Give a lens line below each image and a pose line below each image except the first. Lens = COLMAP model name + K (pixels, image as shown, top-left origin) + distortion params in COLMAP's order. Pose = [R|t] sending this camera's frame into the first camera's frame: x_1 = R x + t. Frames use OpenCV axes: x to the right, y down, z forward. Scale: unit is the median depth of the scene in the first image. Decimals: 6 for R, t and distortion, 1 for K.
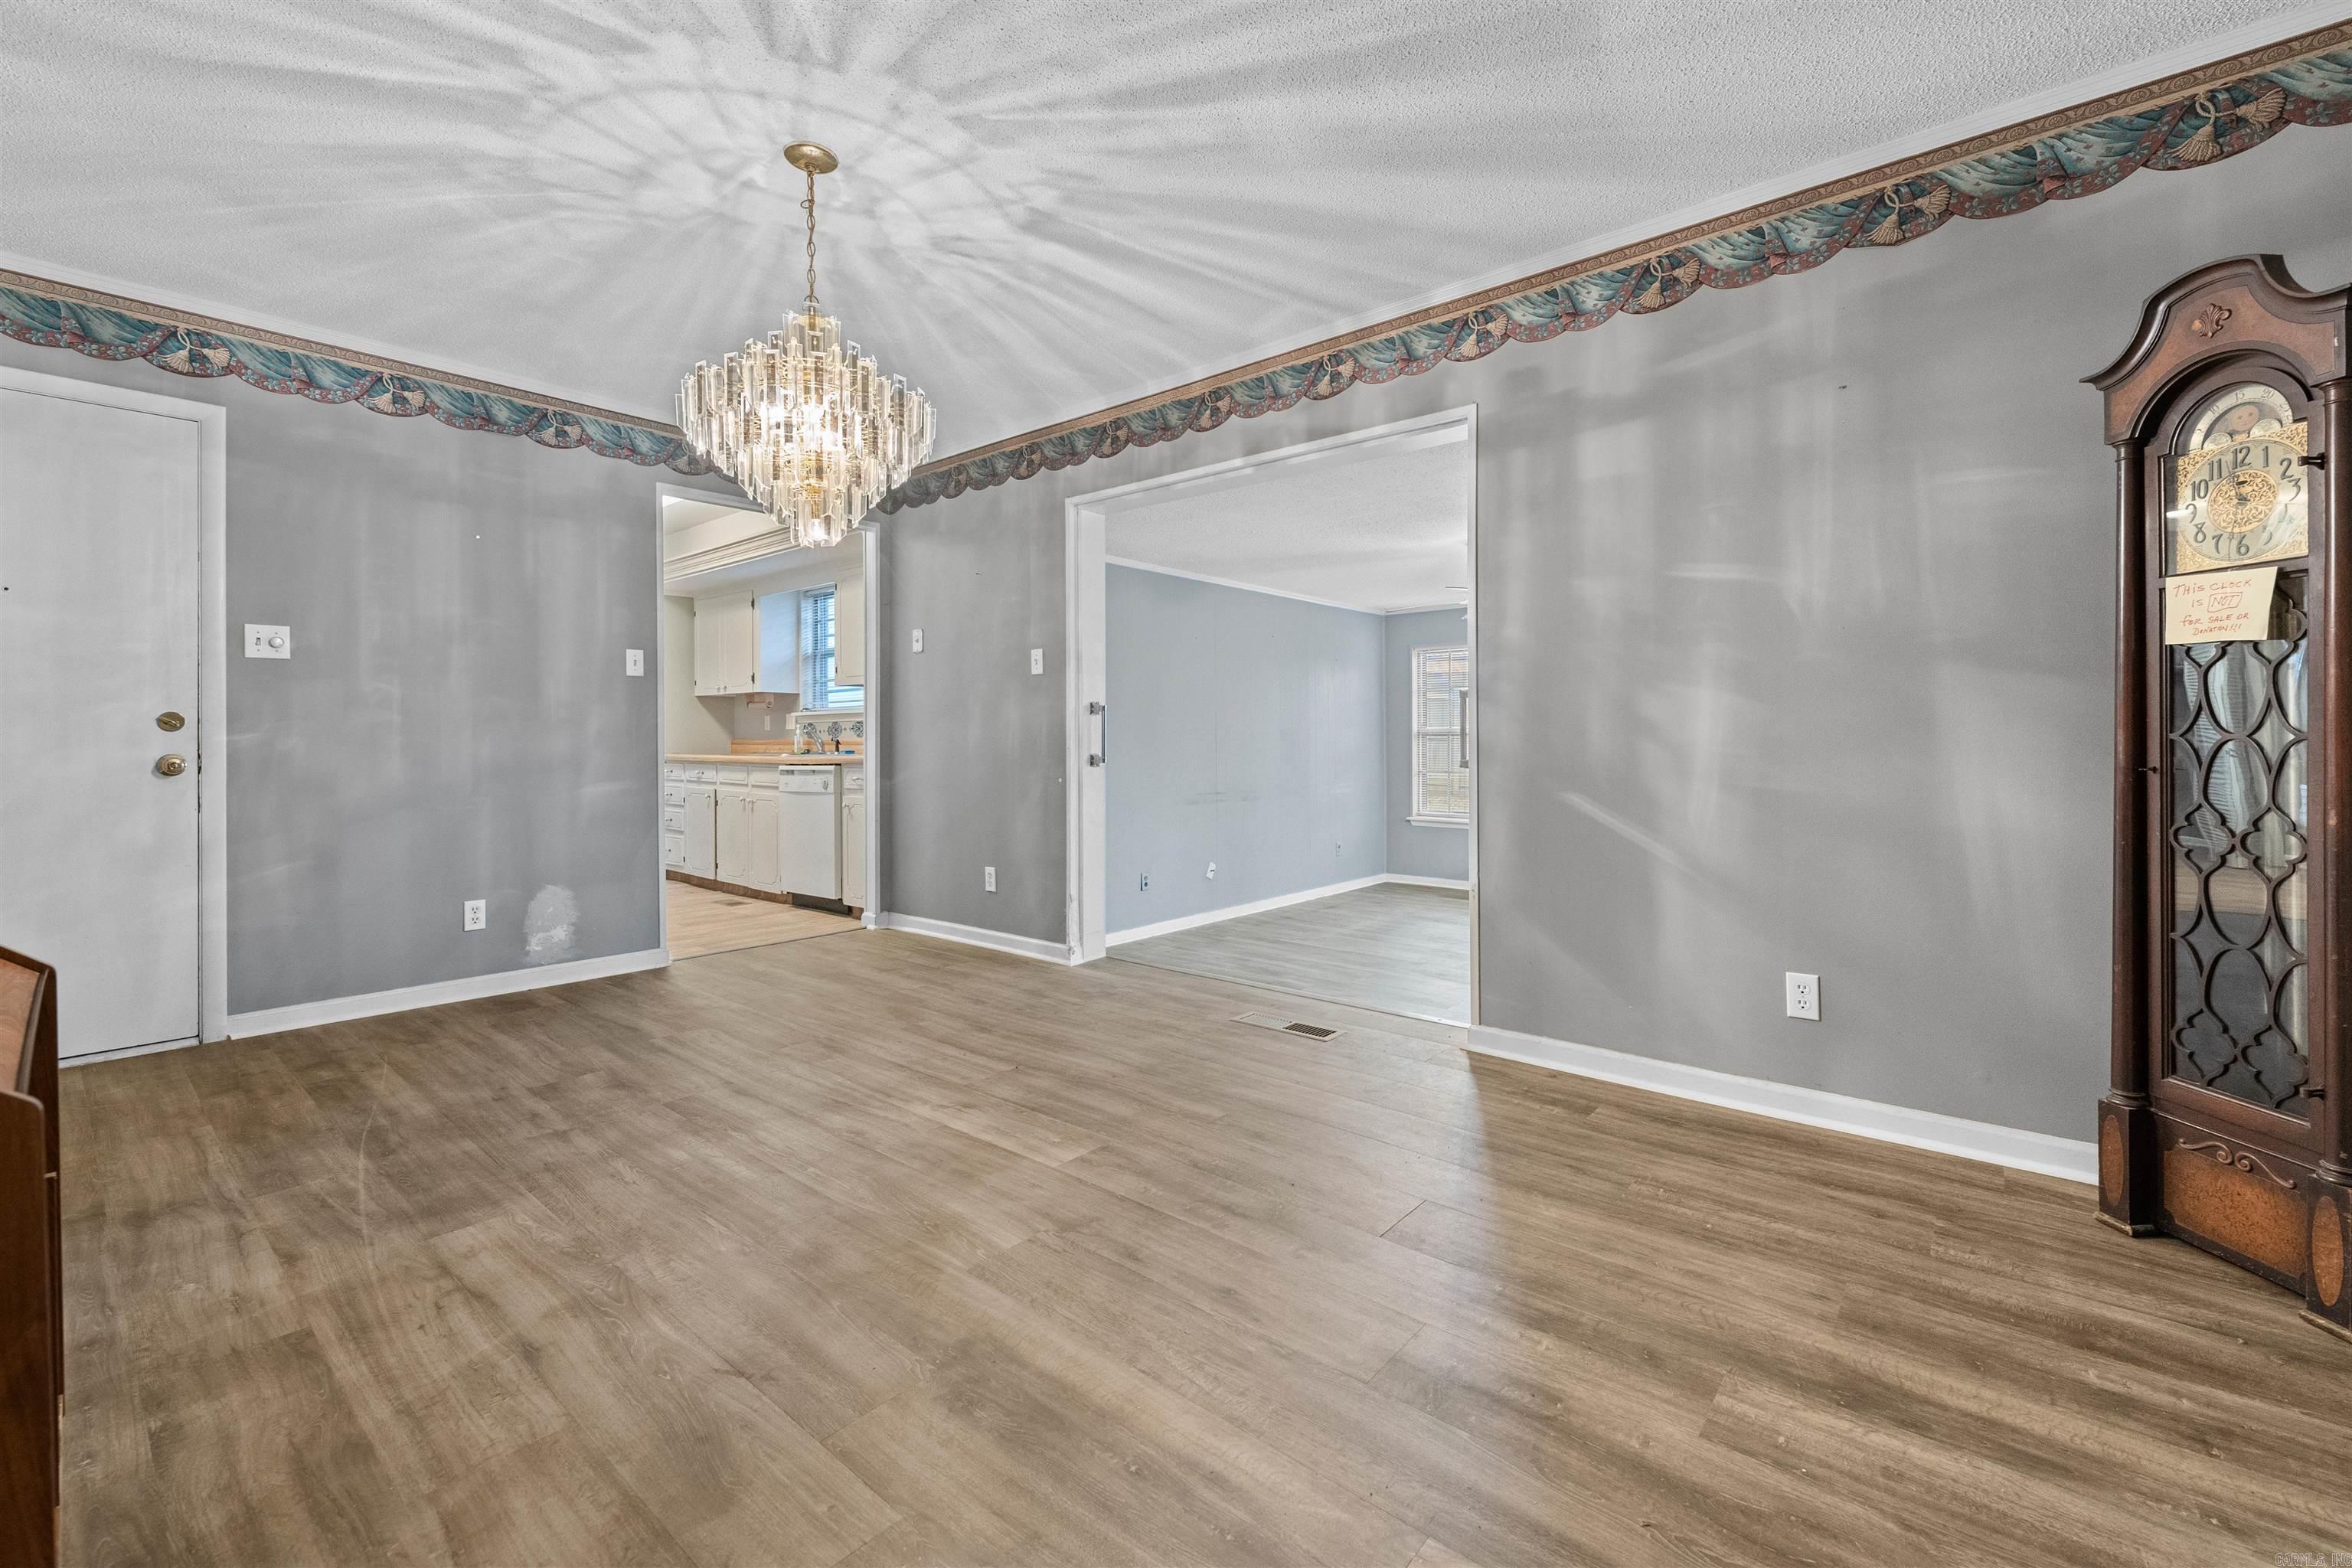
lens RADIAL K [[983.3, 0, 1157.0], [0, 983.3, 740.2], [0, 0, 1]] dist [0.007202, -0.002742]
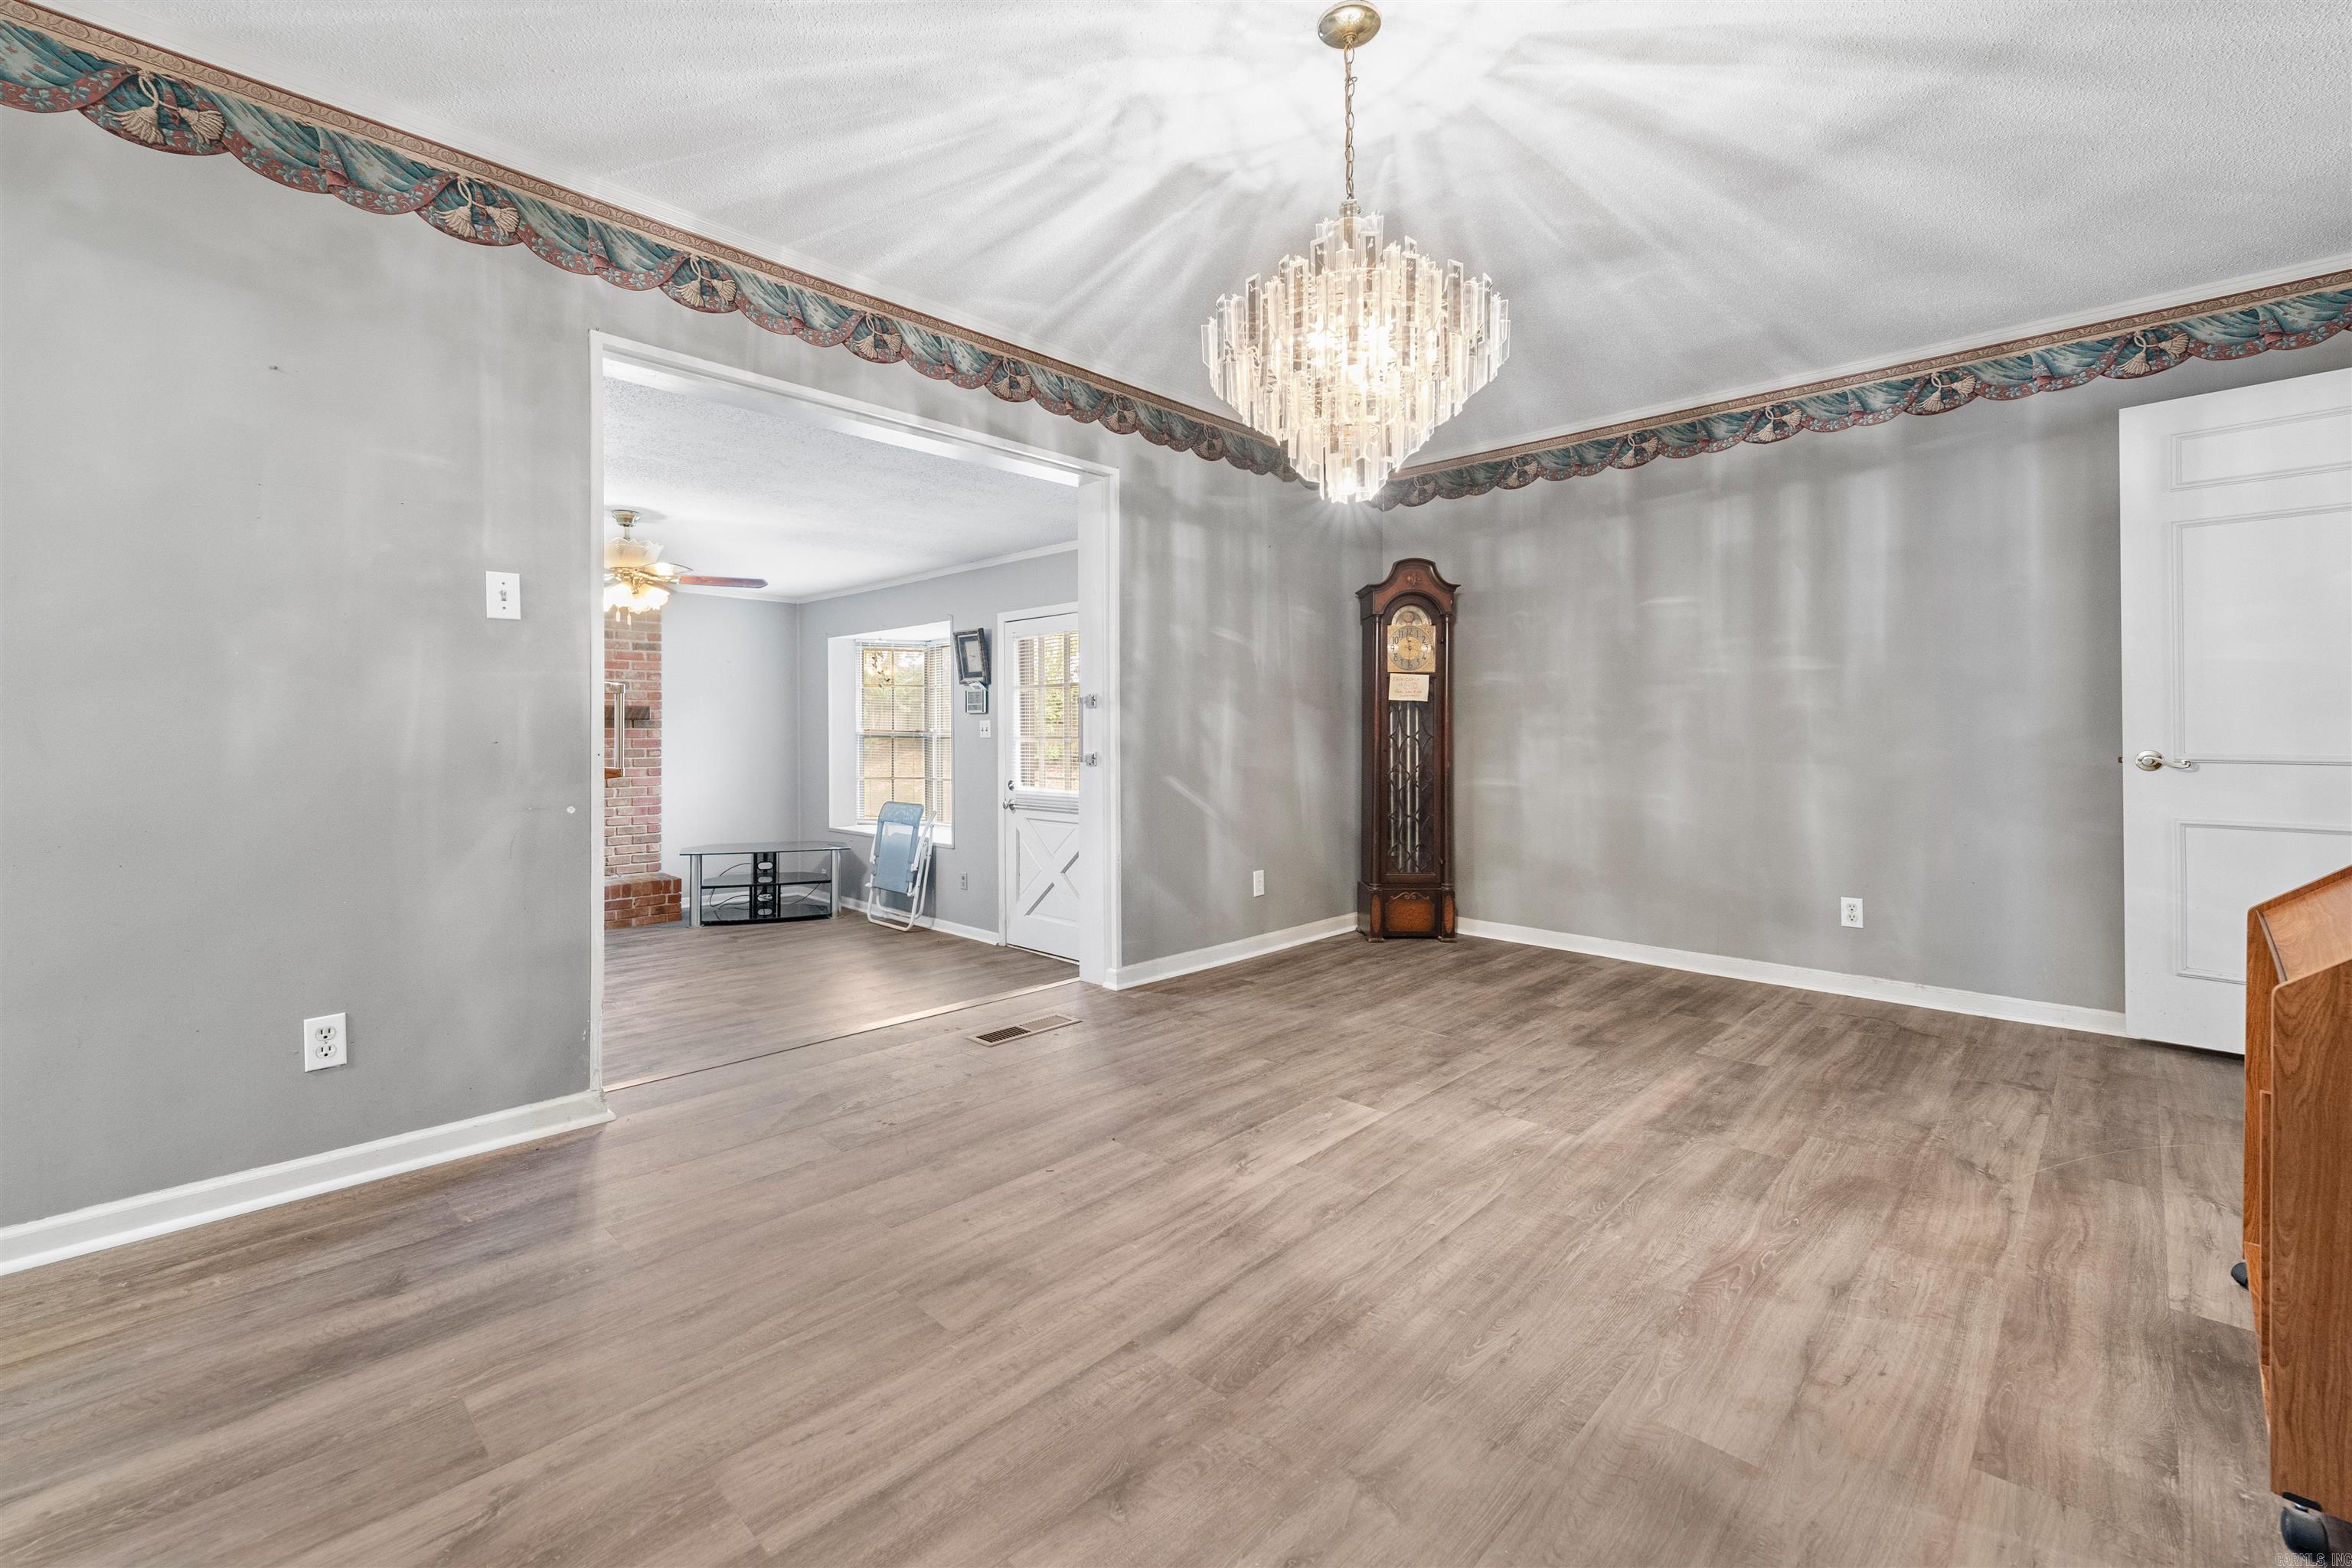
lens RADIAL K [[983.3, 0, 1174.5], [0, 983.3, 730.9], [0, 0, 1]] dist [0.007202, -0.002742]
pose [[0.056104, 0.007684, 0.998395, -1.111492], [0.003835, 0.999961, -0.007911, 0.000031], [-0.998418, 0.004273, 0.056072, 1.045643]]
